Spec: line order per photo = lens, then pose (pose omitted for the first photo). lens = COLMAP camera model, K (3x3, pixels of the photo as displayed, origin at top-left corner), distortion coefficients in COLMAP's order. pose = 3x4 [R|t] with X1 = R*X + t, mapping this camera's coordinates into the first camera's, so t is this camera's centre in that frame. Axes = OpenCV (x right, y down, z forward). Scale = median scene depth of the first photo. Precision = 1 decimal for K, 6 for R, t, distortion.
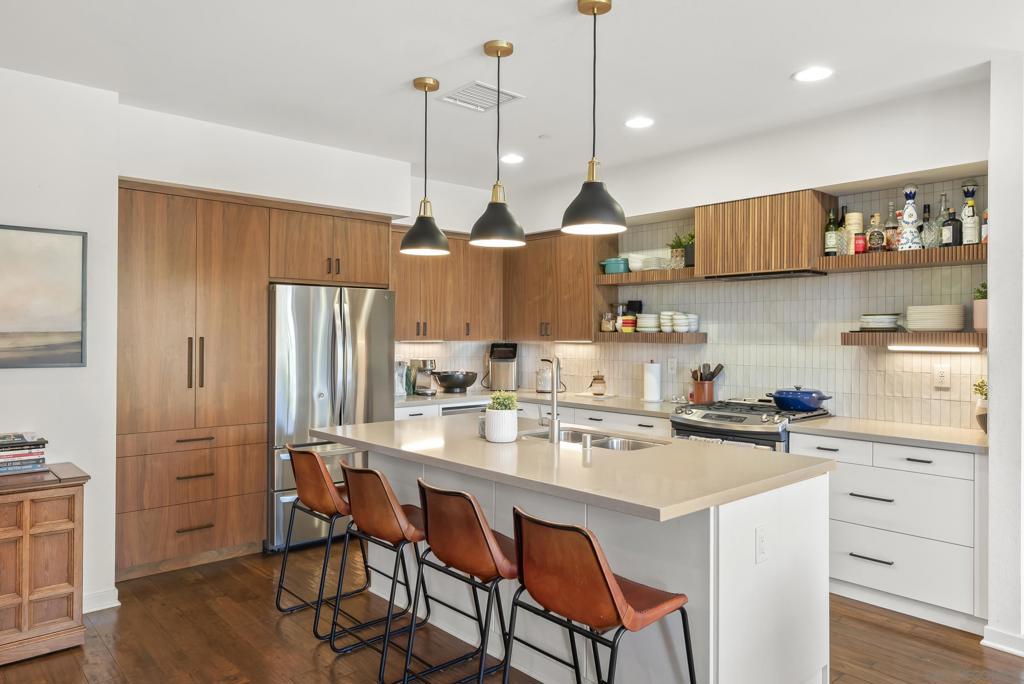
lens RADIAL K [[676.0, 0, 515.8], [0, 676.0, 337.7], [0, 0, 1]] dist [0.006424, -0.001498]
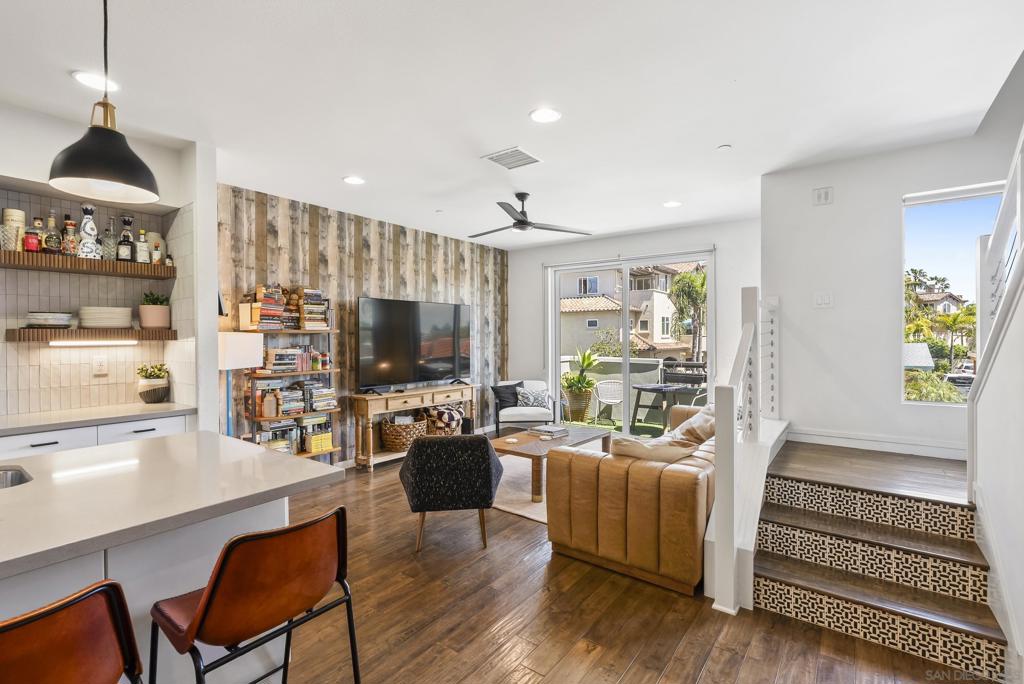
lens RADIAL K [[467.9, 0, 517.0], [0, 467.9, 339.2], [0, 0, 1]] dist [-0.001655, 0.000707]
pose [[-0.172284, -0.014806, 0.984936, -0.309210], [0.005687, 0.999855, 0.016025, 0.000599], [-0.985031, 0.008363, -0.172175, 0.377729]]
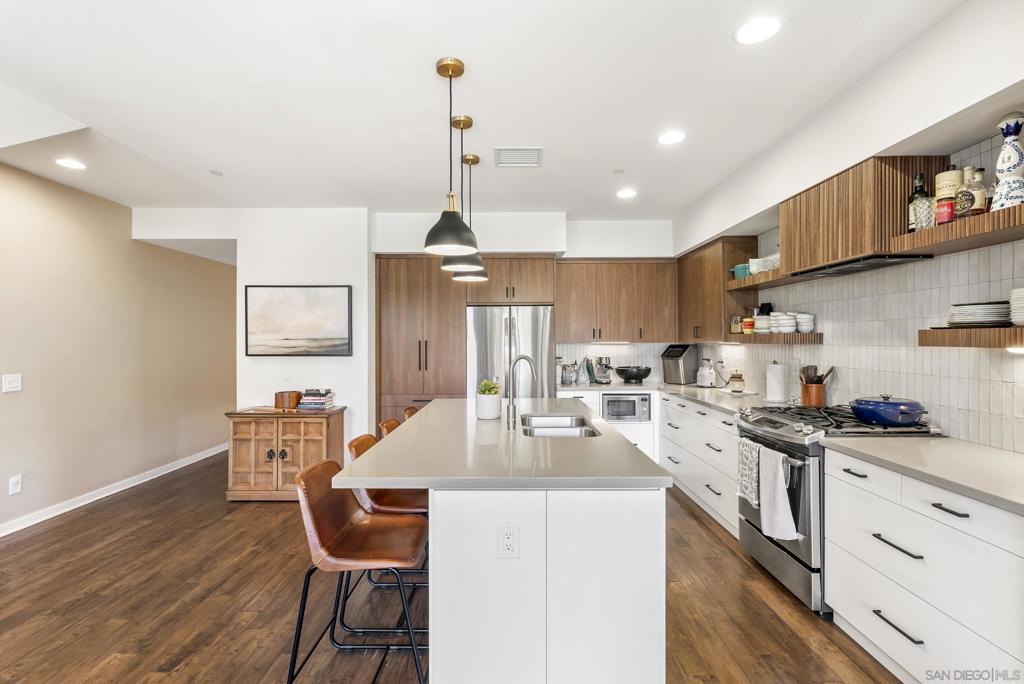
lens RADIAL K [[467.9, 0, 512.8], [0, 467.9, 342.2], [0, 0, 1]] dist [-0.001655, 0.000707]
pose [[0.741870, -0.003273, -0.670536, 0.477552], [0.004620, 0.999989, 0.000230, 0.004170], [0.670528, -0.003268, 0.741877, 0.275685]]
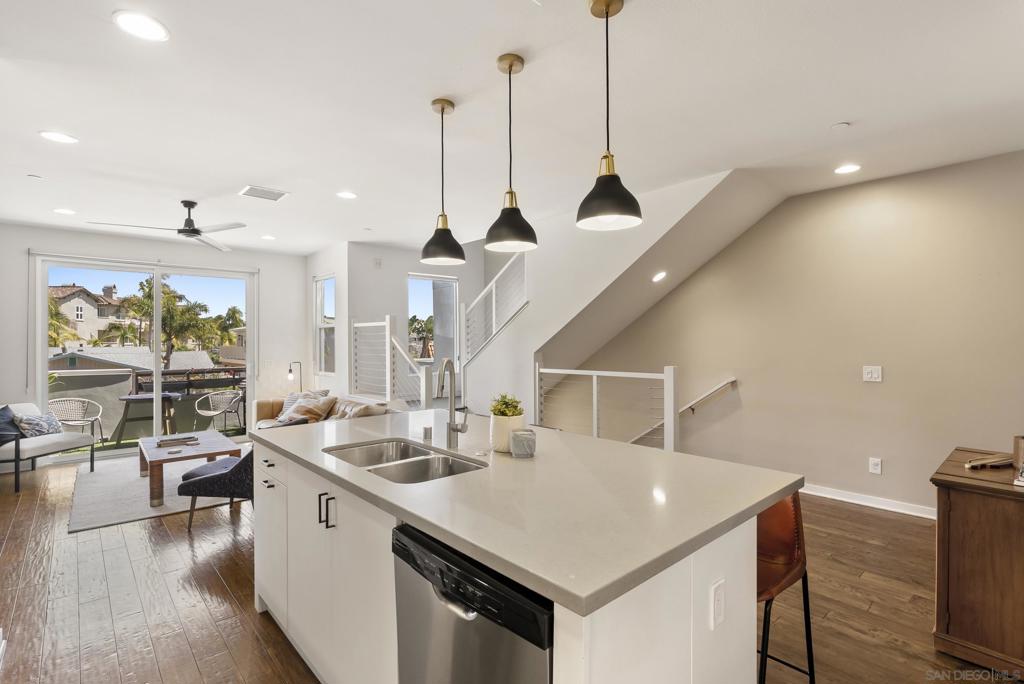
lens RADIAL K [[494.7, 0, 512.2], [0, 494.7, 339.6], [0, 0, 1]] dist [0.002028, -0.000155]
pose [[-0.999897, -0.000054, 0.014385, -0.028666], [-0.000019, 0.999997, 0.002462, 0.002032], [-0.014385, 0.002462, -0.999893, 1.279108]]
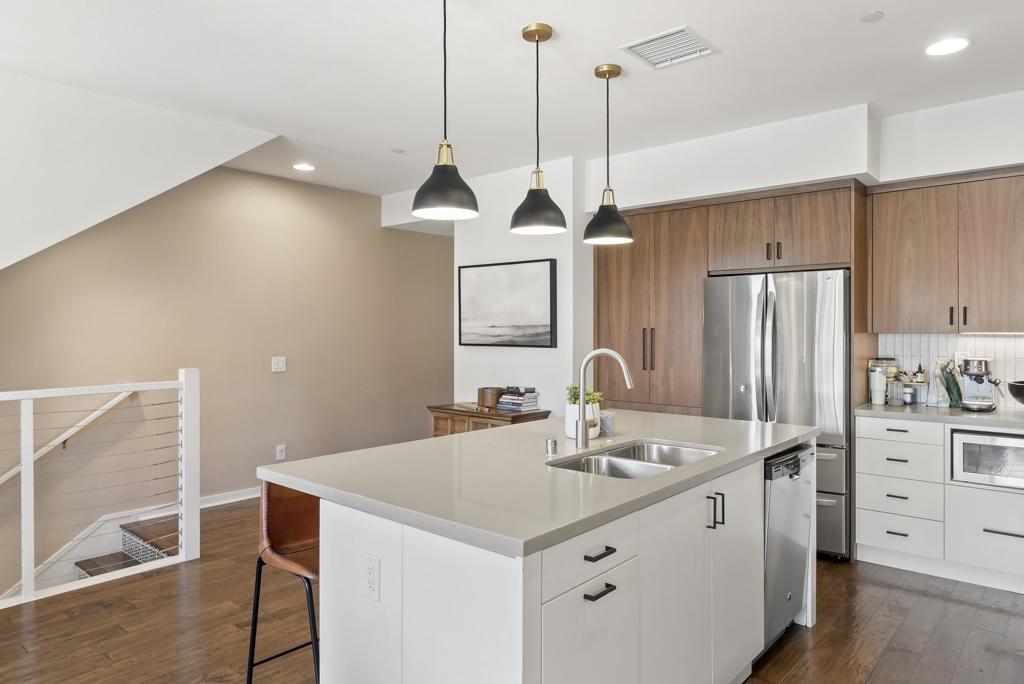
lens RADIAL K [[660.1, 0, 510.8], [0, 660.1, 335.8], [0, 0, 1]] dist [0.004057, 0.001613]
pose [[0.112888, 0.005775, -0.993591, 0.666982], [0.000078, 0.999983, 0.005821, 0.005914], [0.993608, -0.000735, 0.112886, 0.612787]]
